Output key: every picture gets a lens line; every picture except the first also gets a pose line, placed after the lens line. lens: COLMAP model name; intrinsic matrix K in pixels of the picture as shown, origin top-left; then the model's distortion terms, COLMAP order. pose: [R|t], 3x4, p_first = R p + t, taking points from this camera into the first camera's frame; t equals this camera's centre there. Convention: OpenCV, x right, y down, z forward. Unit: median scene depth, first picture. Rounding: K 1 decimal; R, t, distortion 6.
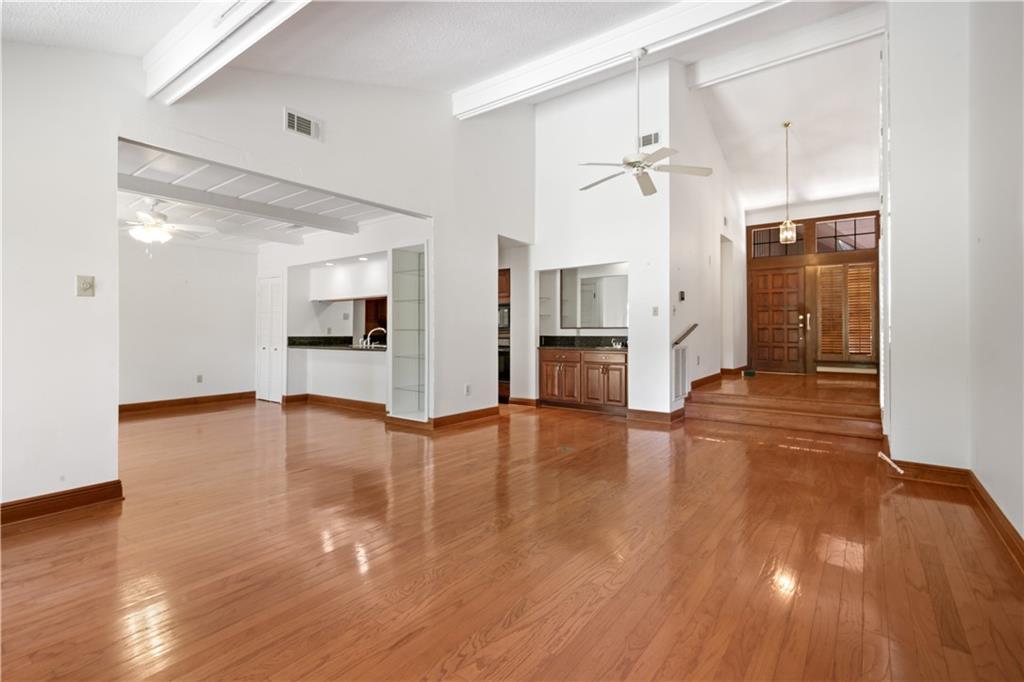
lens RADIAL K [[472.5, 0, 512.4], [0, 472.5, 335.6], [0, 0, 1]] dist [0.000497, 0.000384]
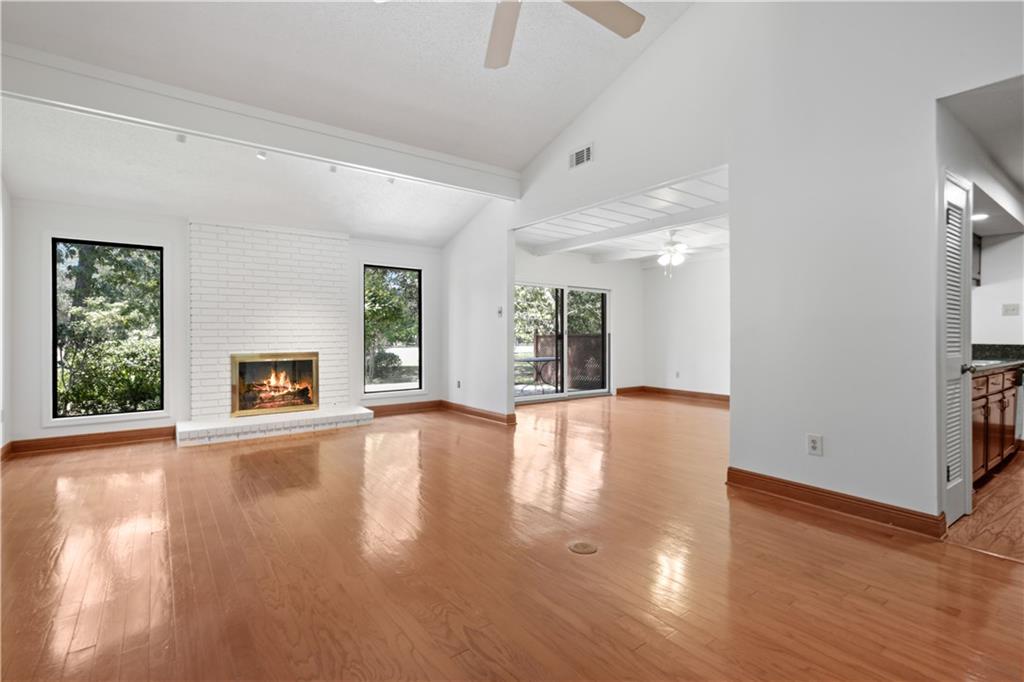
lens RADIAL K [[472.5, 0, 512.4], [0, 472.5, 335.6], [0, 0, 1]] dist [0.000497, 0.000384]
pose [[-0.284461, -0.000109, -0.958688, 0.395349], [-0.010113, 0.999945, 0.002887, -0.004729], [0.958634, 0.010517, -0.284447, 0.648518]]
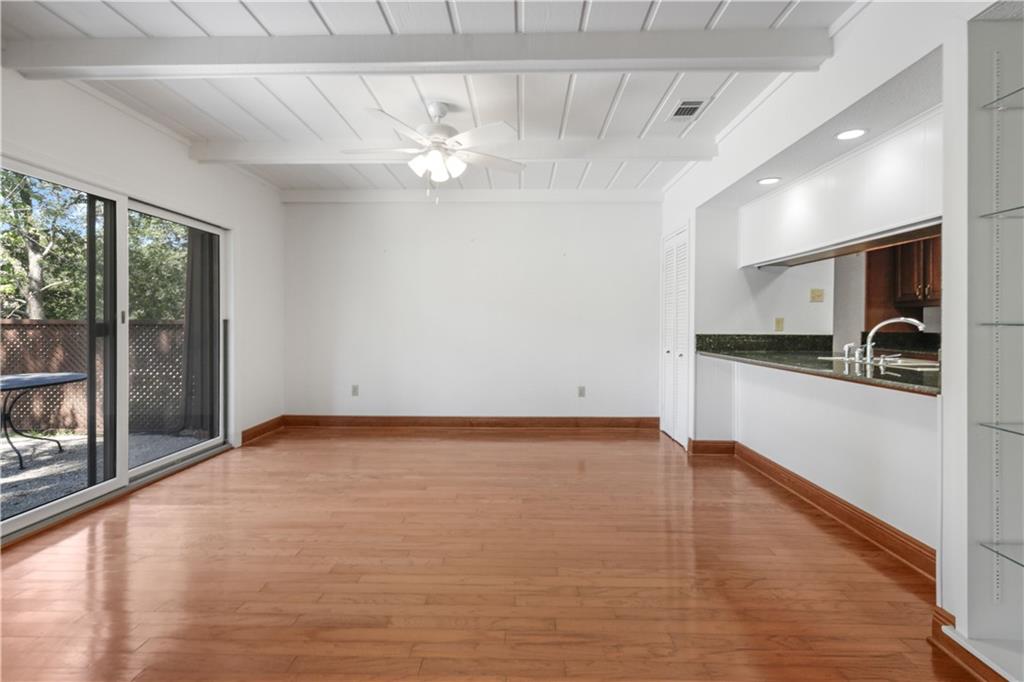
lens RADIAL K [[476.8, 0, 511.1], [0, 476.8, 320.7], [0, 0, 1]] dist [0.000957, 0.000269]
pose [[0.583326, -0.001057, -0.812237, -0.145007], [-0.010691, 0.999903, -0.008980, -0.006049], [0.812167, 0.013922, 0.583258, 0.488605]]
